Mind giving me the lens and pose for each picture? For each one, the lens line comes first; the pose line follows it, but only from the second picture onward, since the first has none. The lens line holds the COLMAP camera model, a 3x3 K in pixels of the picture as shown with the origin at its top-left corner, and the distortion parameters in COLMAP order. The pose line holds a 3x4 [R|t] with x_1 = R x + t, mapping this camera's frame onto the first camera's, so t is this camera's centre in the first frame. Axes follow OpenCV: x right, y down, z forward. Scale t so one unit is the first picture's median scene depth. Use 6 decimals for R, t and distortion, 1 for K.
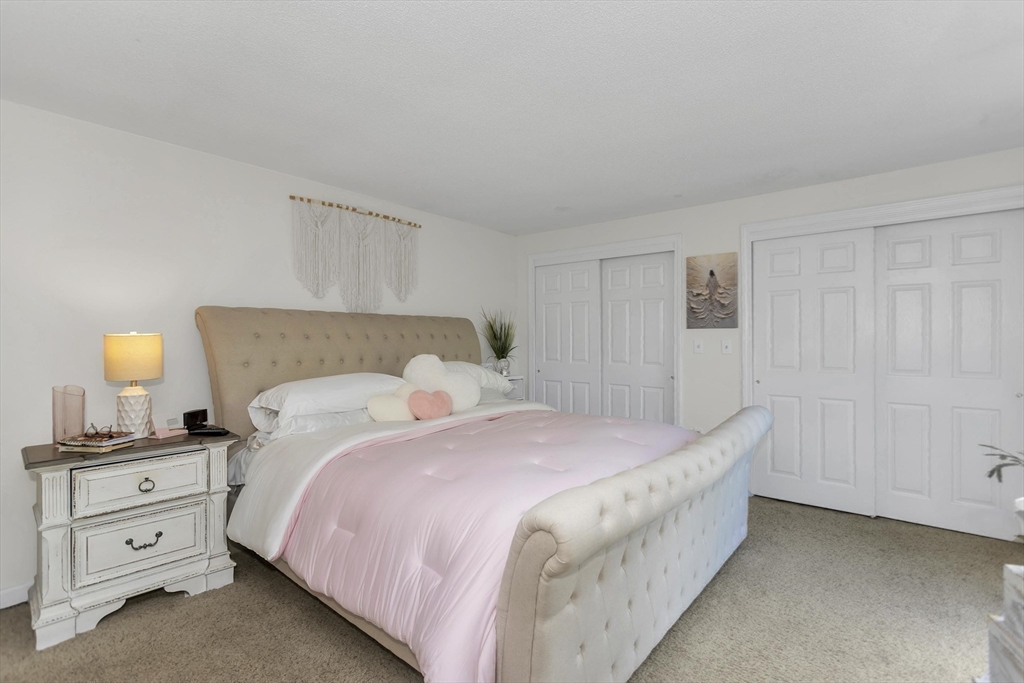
lens RADIAL K [[492.6, 0, 505.2], [0, 492.6, 338.5], [0, 0, 1]] dist [0.013081, -0.001538]
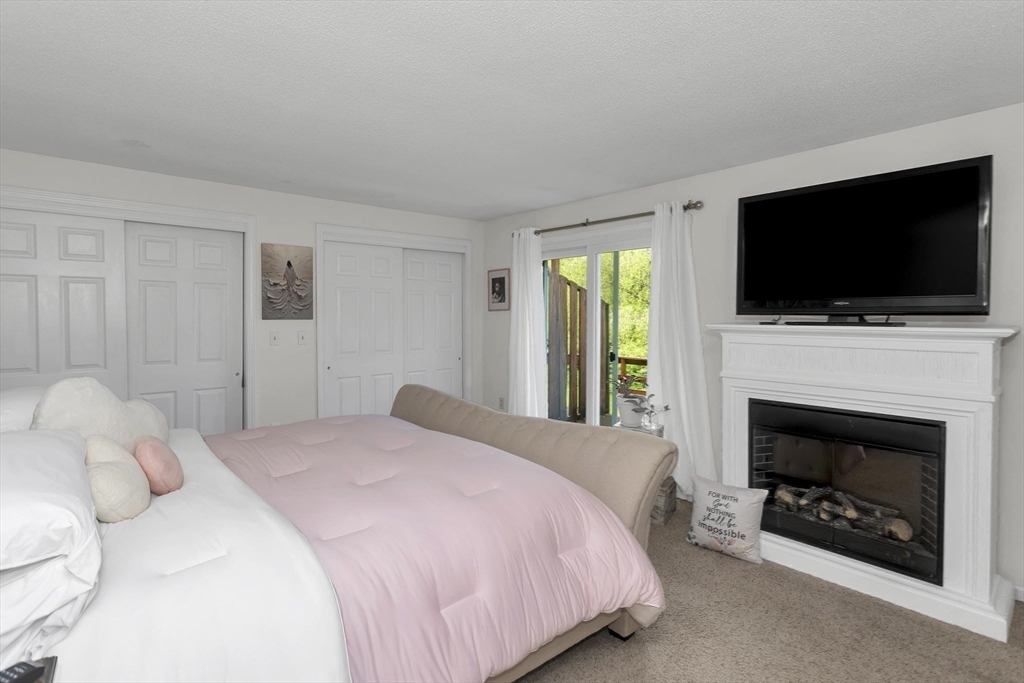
lens RADIAL K [[492.6, 0, 503.1], [0, 492.6, 335.8], [0, 0, 1]] dist [0.013081, -0.001538]
pose [[0.177327, -0.023349, 0.983875, -0.487111], [0.016674, 0.999646, 0.020718, -0.001028], [-0.984011, 0.012731, 0.177654, 0.401989]]
